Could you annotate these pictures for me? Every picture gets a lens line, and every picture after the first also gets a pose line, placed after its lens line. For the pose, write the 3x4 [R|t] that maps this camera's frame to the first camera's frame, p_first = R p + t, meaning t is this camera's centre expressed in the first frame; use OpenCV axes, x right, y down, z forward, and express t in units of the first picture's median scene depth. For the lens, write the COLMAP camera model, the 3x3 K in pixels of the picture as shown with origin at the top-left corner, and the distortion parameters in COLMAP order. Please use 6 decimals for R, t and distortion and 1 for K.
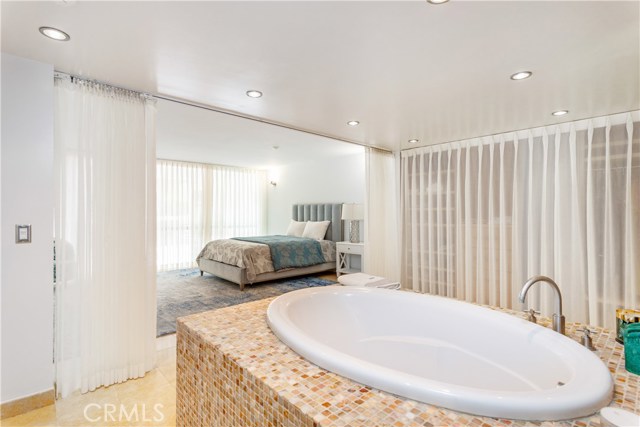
lens RADIAL K [[311.6, 0, 321.3], [0, 311.6, 213.0], [0, 0, 1]] dist [0.003780, 0.000115]
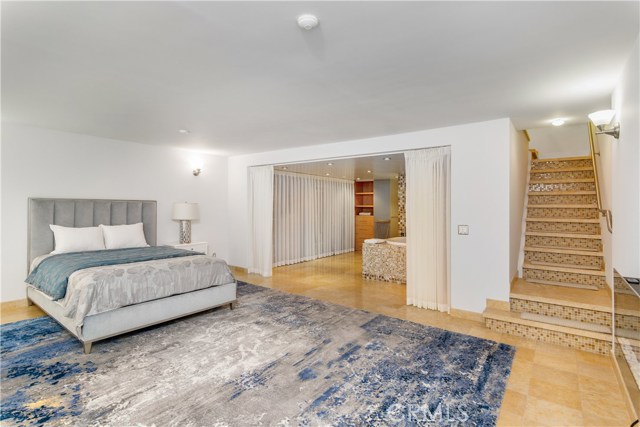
lens RADIAL K [[311.6, 0, 321.3], [0, 311.6, 213.0], [0, 0, 1]] dist [0.003780, 0.000115]
pose [[-0.168674, -0.020905, 0.985450, -0.837177], [-0.016168, 0.999699, 0.018440, -0.021563], [-0.985539, -0.012823, -0.168961, 0.683765]]
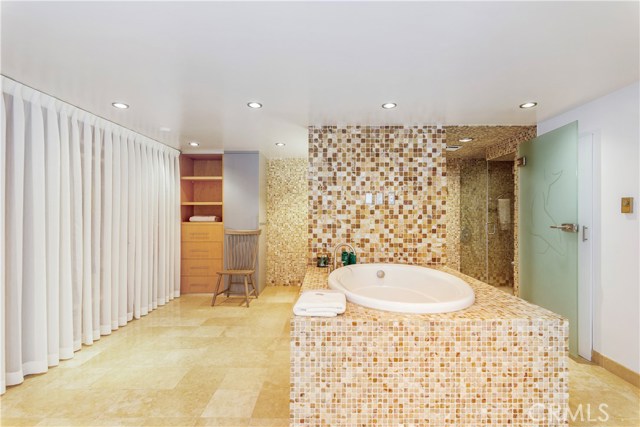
lens RADIAL K [[316.9, 0, 330.2], [0, 316.9, 214.4], [0, 0, 1]] dist [0.011263, 0.000054]
pose [[-0.726619, 0.001351, 0.687039, -0.146027], [-0.003125, 0.999981, -0.005272, -0.001247], [-0.687034, -0.005978, -0.726601, 0.571366]]
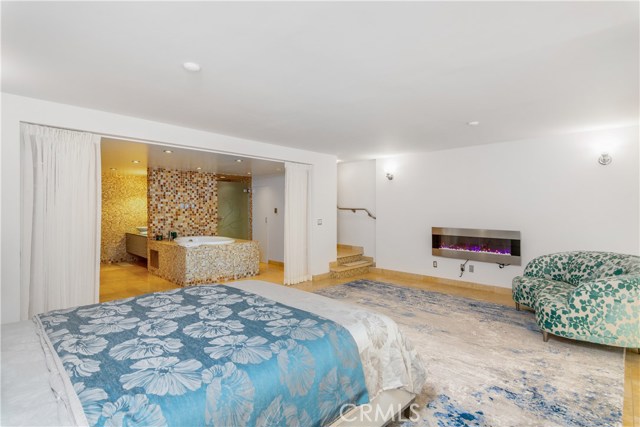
lens RADIAL K [[311.6, 0, 321.3], [0, 311.6, 213.0], [0, 0, 1]] dist [0.003780, 0.000115]
pose [[-0.999203, -0.002485, -0.039848, -0.263040], [-0.002712, 0.999980, 0.005644, -0.013233], [0.039833, 0.005748, -0.999190, 1.226129]]
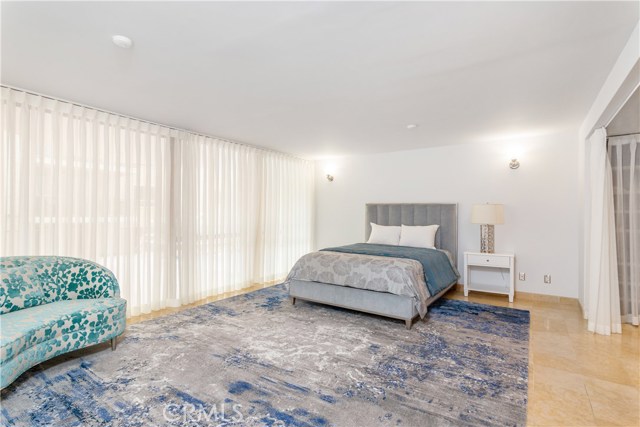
lens RADIAL K [[311.6, 0, 321.3], [0, 311.6, 213.0], [0, 0, 1]] dist [0.003780, 0.000115]
pose [[0.976358, 0.005821, 0.216083, -0.443543], [-0.005397, 0.999982, -0.002550, -0.001772], [-0.216094, 0.001323, 0.976372, 0.282324]]
